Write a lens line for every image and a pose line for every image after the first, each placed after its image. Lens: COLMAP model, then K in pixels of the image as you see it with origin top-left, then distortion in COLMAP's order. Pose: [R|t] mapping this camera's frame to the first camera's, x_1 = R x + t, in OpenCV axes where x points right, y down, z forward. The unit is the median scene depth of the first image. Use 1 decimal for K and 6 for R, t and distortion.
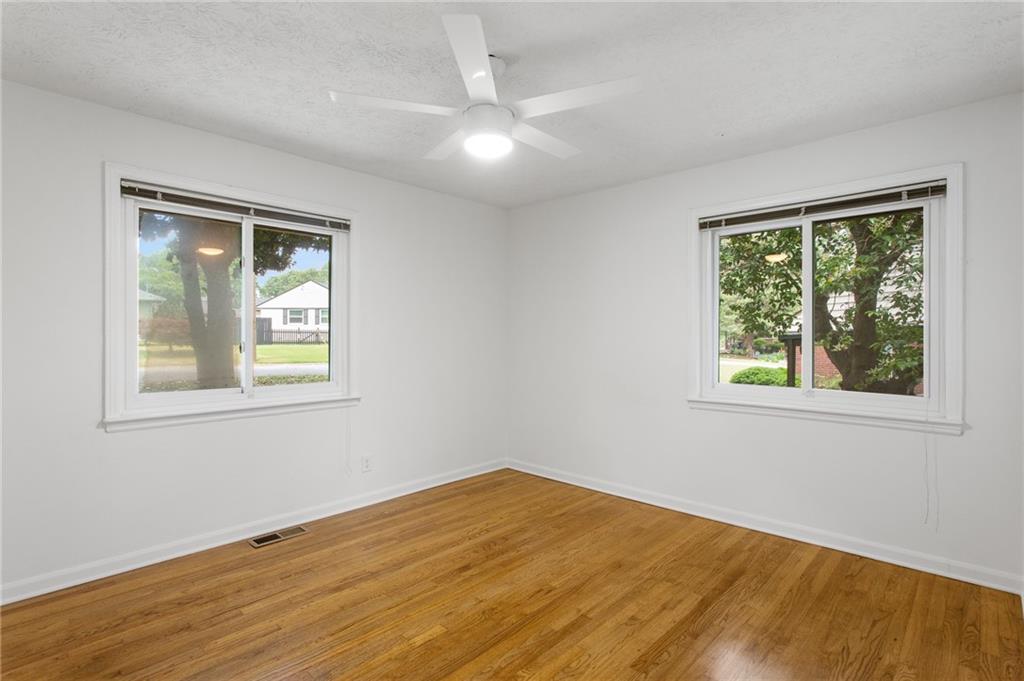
lens RADIAL K [[501.5, 0, 514.9], [0, 501.5, 340.2], [0, 0, 1]] dist [-0.005828, 0.000668]
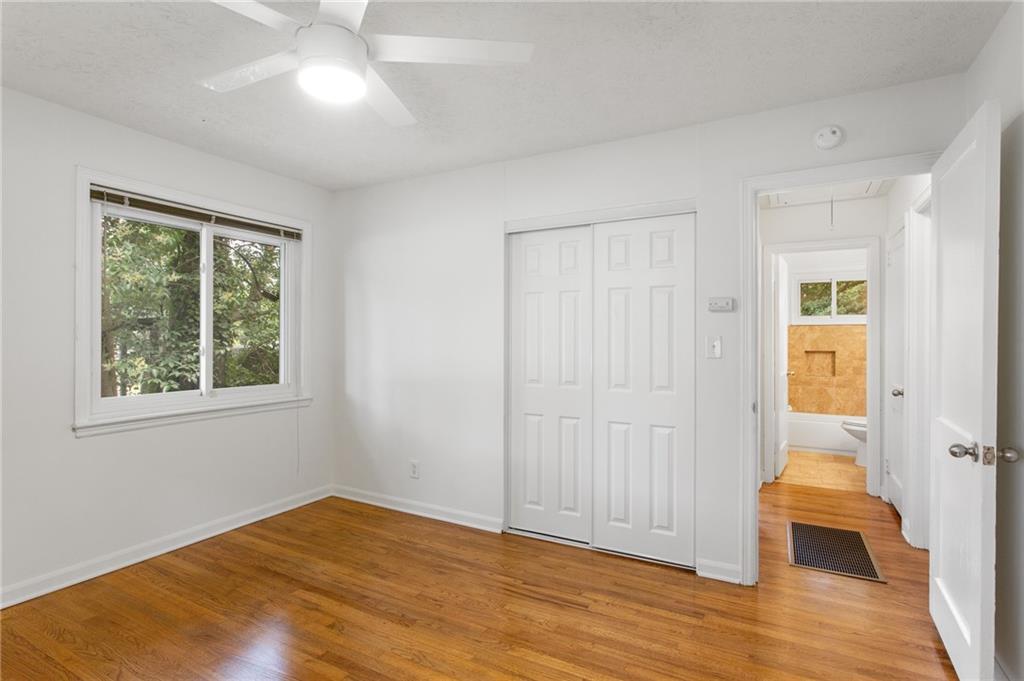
lens RADIAL K [[501.5, 0, 514.9], [0, 501.5, 340.2], [0, 0, 1]] dist [-0.005828, 0.000668]
pose [[-0.246288, -0.007852, 0.969165, -0.687687], [0.000773, 0.999965, 0.008298, -0.017347], [-0.969196, 0.002793, -0.246274, 0.752257]]
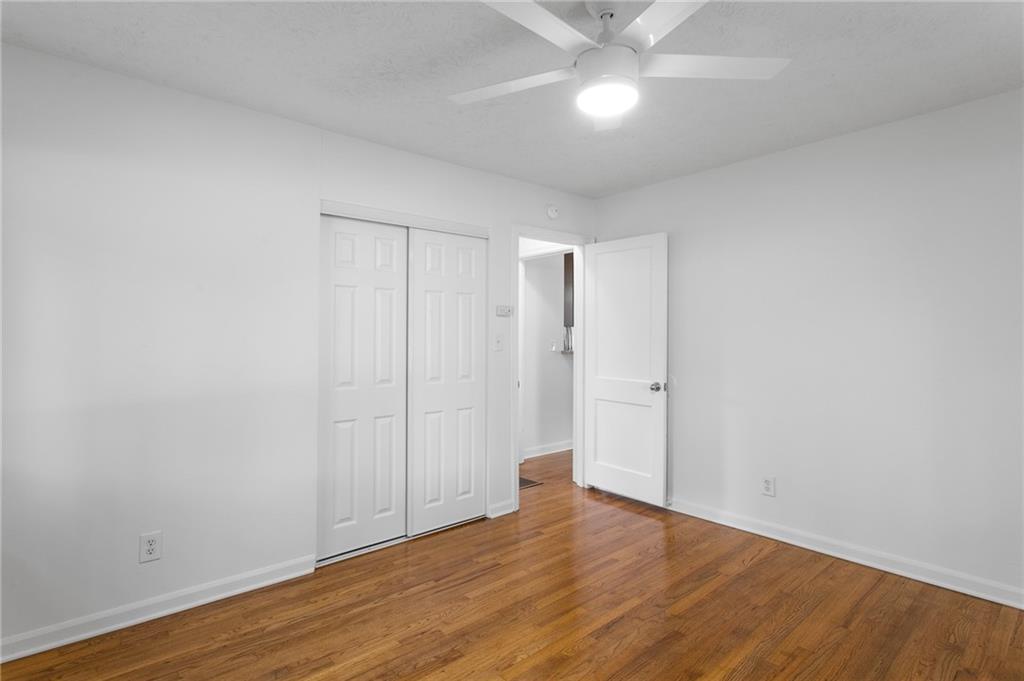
lens RADIAL K [[509.8, 0, 511.7], [0, 509.8, 322.2], [0, 0, 1]] dist [0.001218, 0.000499]
pose [[-0.993432, -0.002499, 0.114400, 0.003341], [-0.004916, 0.999770, -0.020852, -0.021155], [-0.114321, -0.021277, -0.993216, 1.493101]]
